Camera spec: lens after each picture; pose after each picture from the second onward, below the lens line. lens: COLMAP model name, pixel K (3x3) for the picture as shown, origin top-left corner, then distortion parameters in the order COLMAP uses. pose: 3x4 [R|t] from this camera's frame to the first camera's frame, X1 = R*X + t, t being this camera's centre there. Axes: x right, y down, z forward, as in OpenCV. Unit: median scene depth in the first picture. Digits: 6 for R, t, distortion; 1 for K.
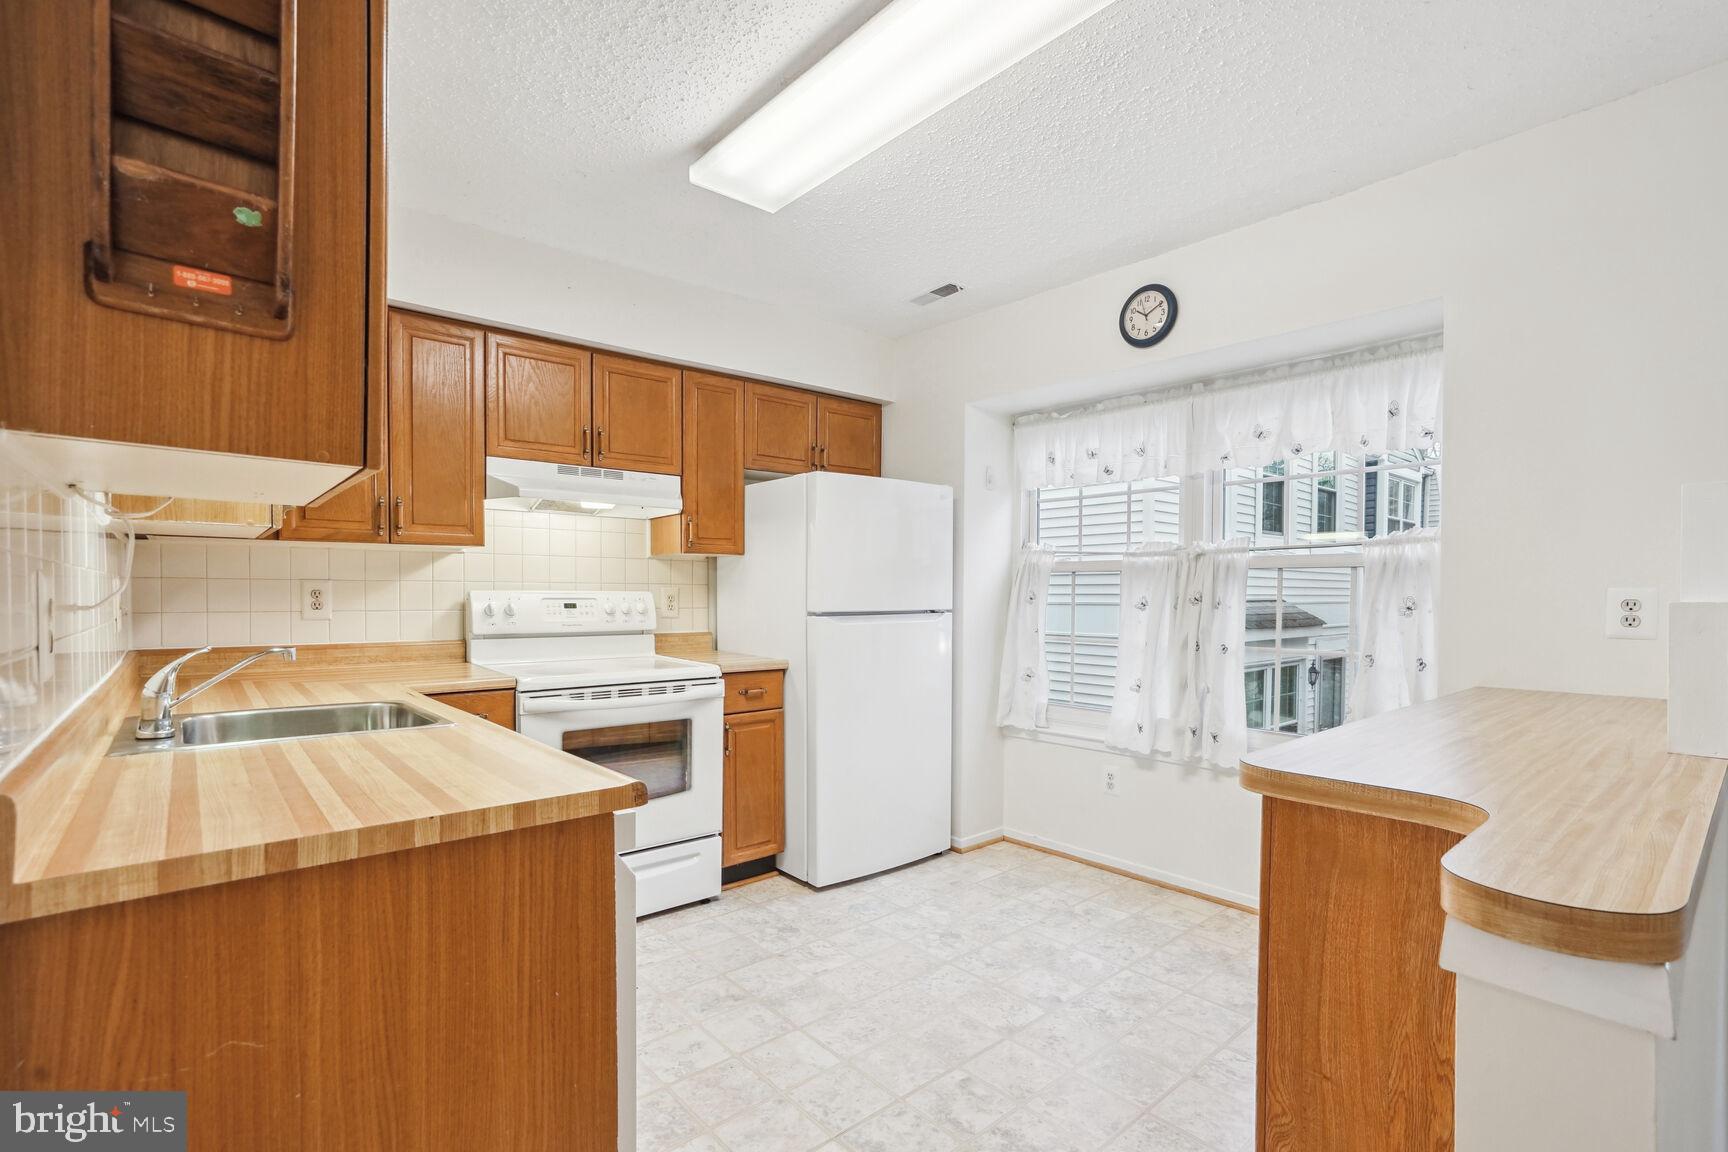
lens RADIAL K [[793.2, 0, 850.8], [0, 793.2, 608.6], [0, 0, 1]] dist [-0.065139, 0.063505]
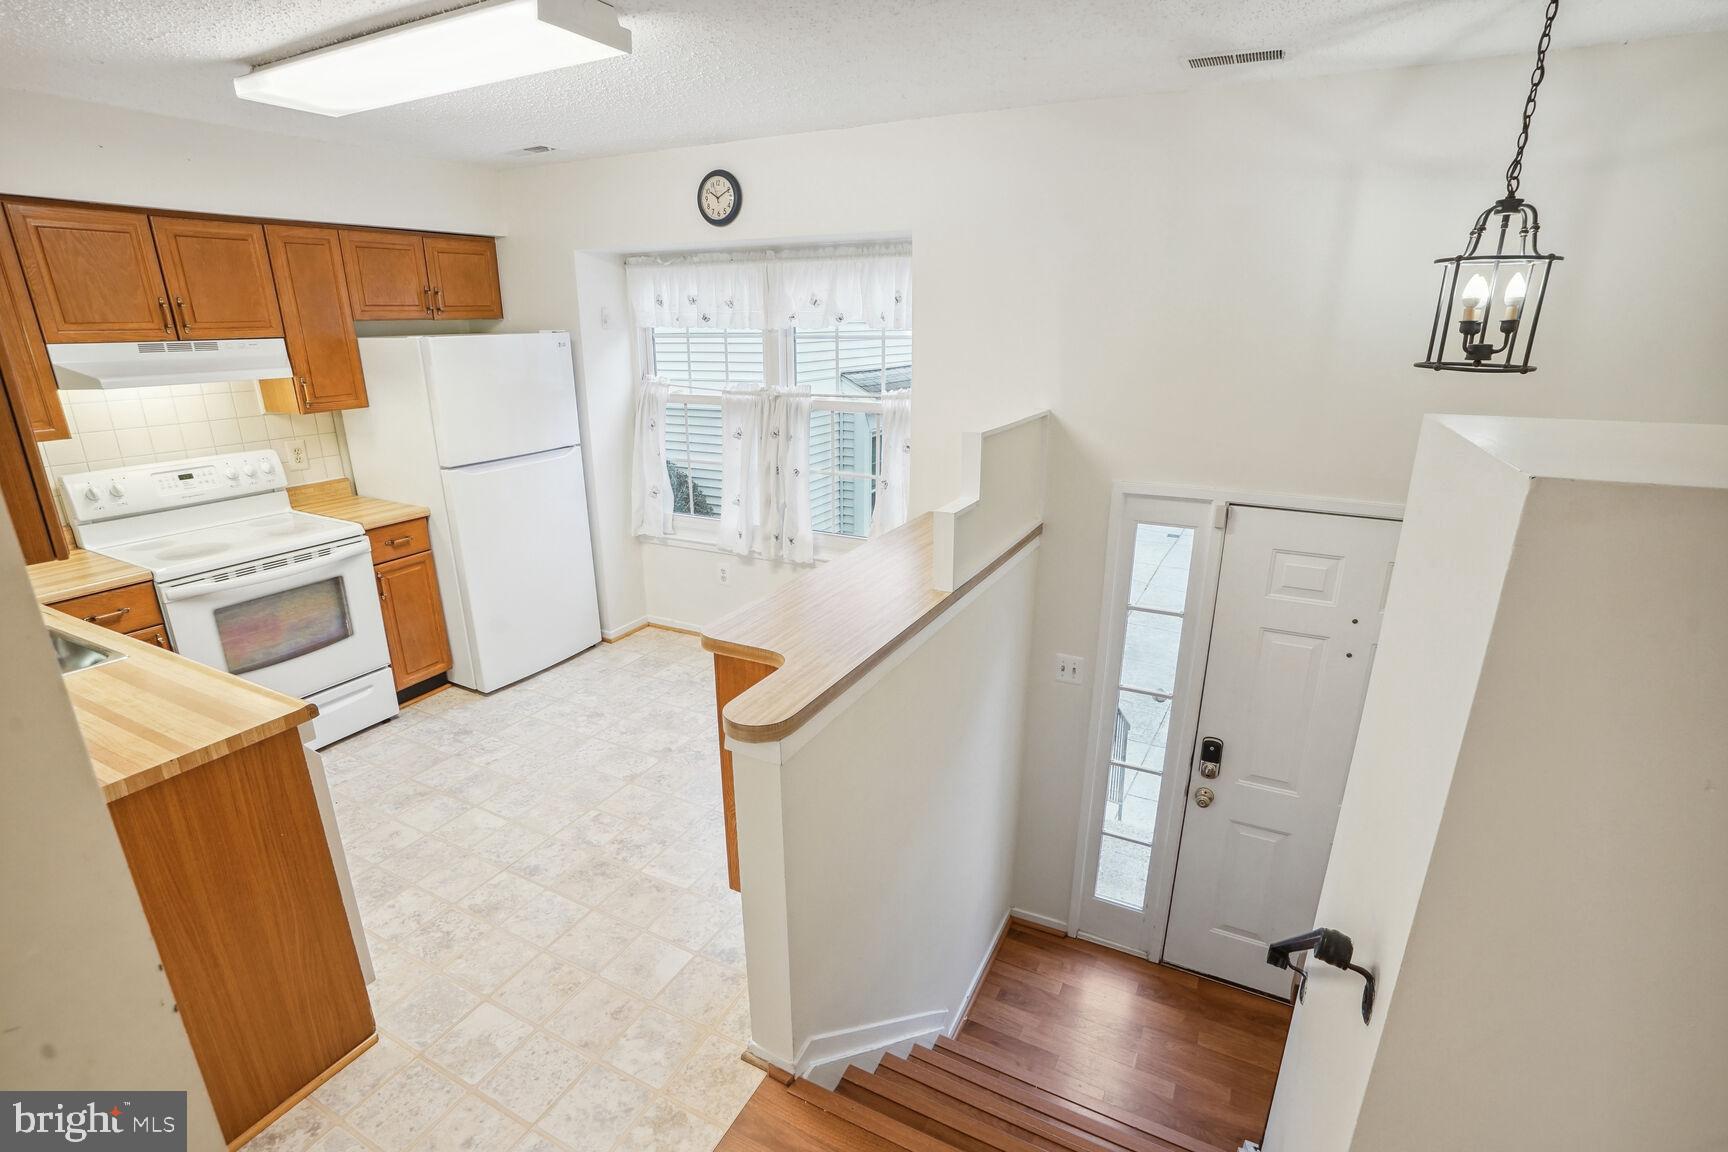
lens RADIAL K [[807.5, 0, 855.2], [0, 807.5, 581.3], [0, 0, 1]] dist [-0.064907, 0.025924]
pose [[0.928286, -0.123368, 0.350807, 0.078825], [0.016773, 0.956297, 0.291916, -0.163202], [-0.371488, -0.265098, 0.889786, -0.263360]]
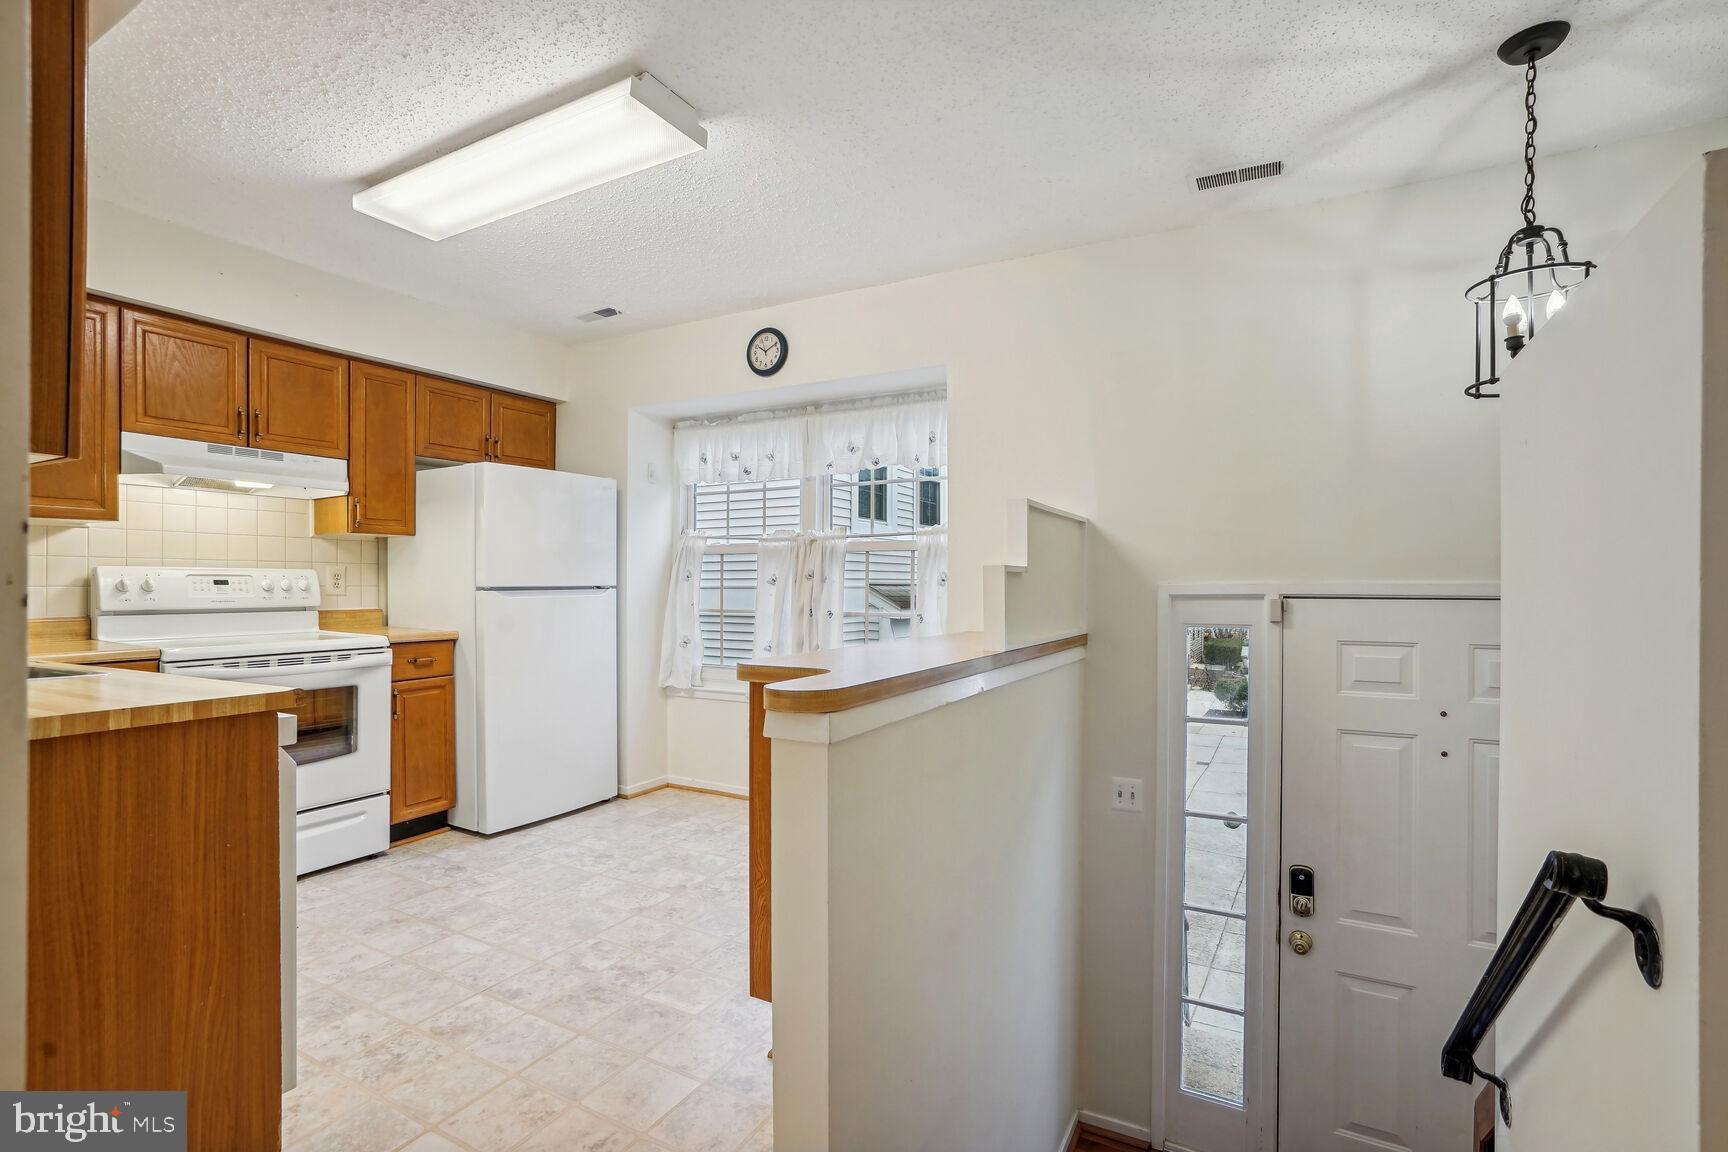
lens RADIAL K [[791.3, 0, 857.0], [0, 791.3, 583.7], [0, 0, 1]] dist [-0.050364, 0.025987]
pose [[0.936266, -0.003221, 0.351278, 0.062837], [0.009883, 0.999804, -0.017175, 0.024493], [-0.351154, 0.019552, 0.936114, -0.230179]]
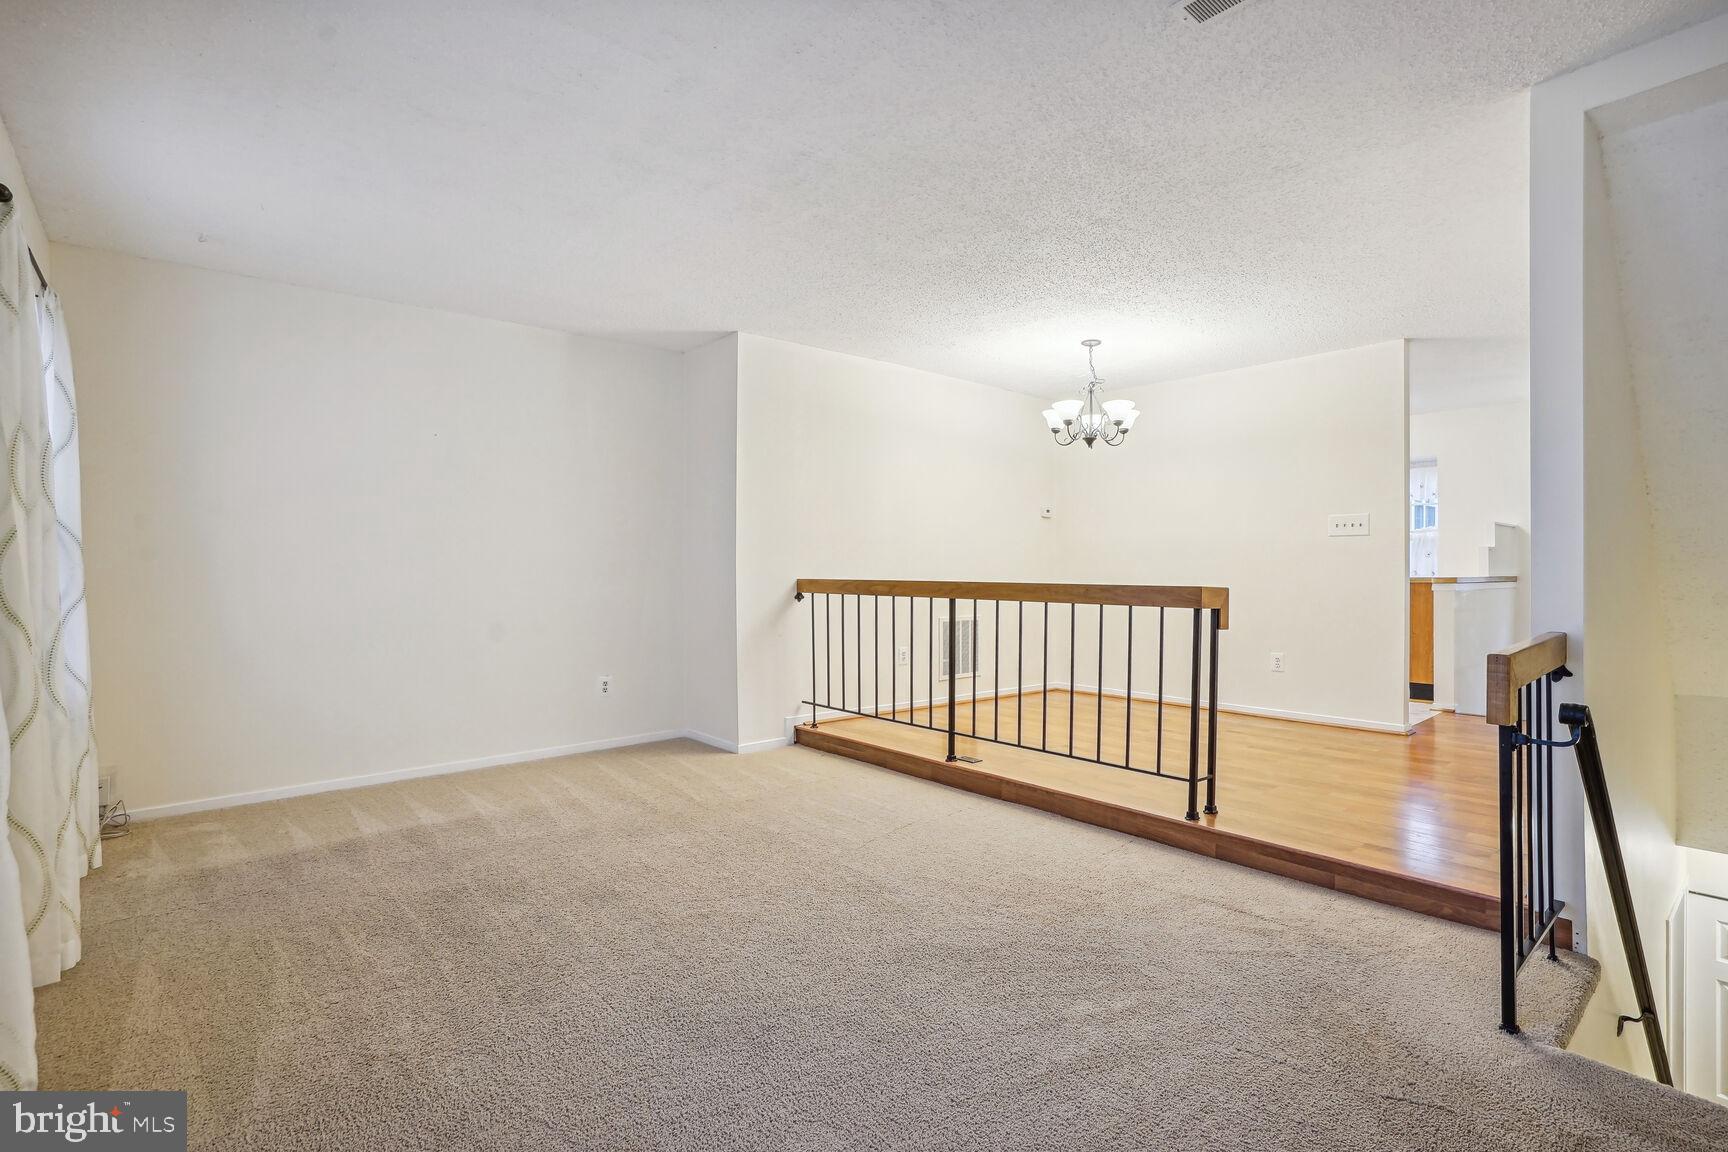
lens RADIAL K [[843.5, 0, 832.9], [0, 843.5, 578.1], [0, 0, 1]] dist [-0.043958, 0.022578]
pose [[0.999926, -0.006352, -0.010395, -1.219741], [0.006204, 0.999879, -0.014291, 0.097571], [0.010484, 0.014225, 0.999844, -1.748300]]
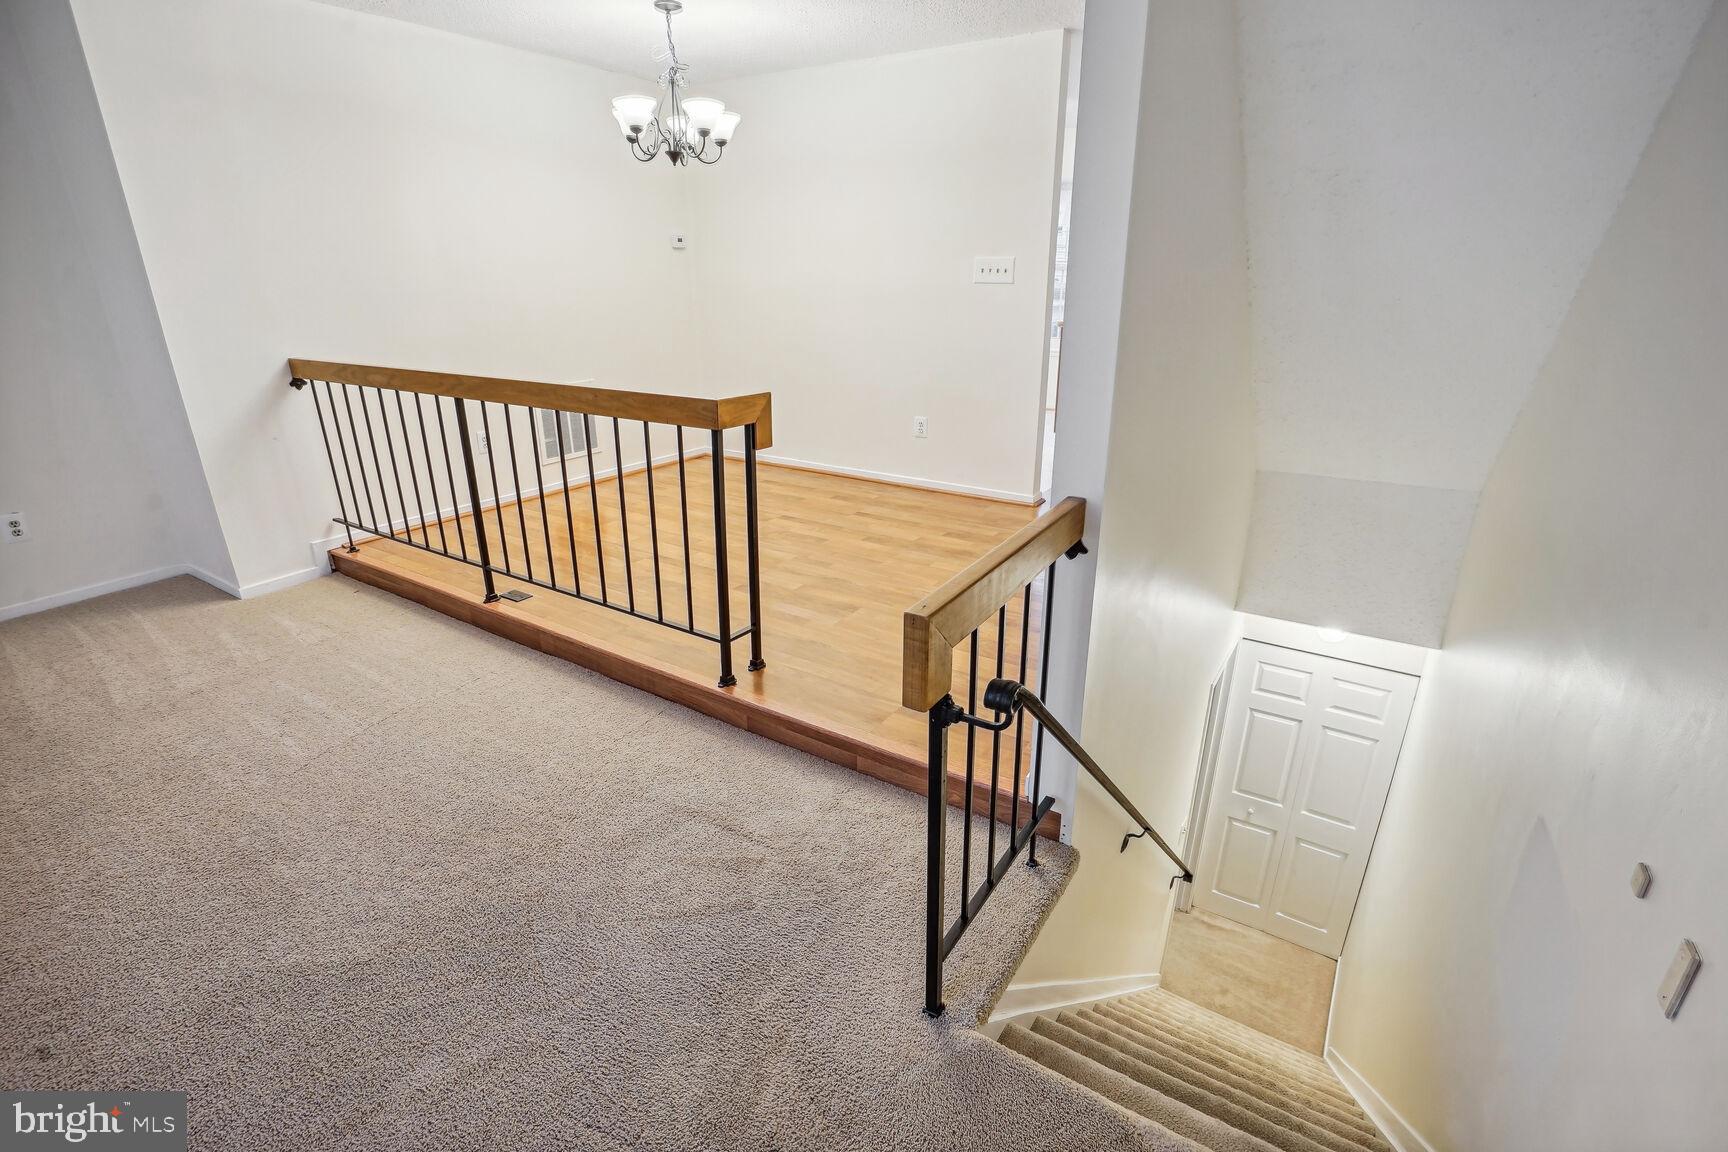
lens RADIAL K [[831.0, 0, 860.1], [0, 831.0, 588.3], [0, 0, 1]] dist [-0.063350, 0.025721]
pose [[0.960275, -0.109131, 0.256832, -0.825679], [0.014157, 0.938227, 0.345732, -0.012245], [-0.278697, -0.328361, 0.902500, -1.453087]]
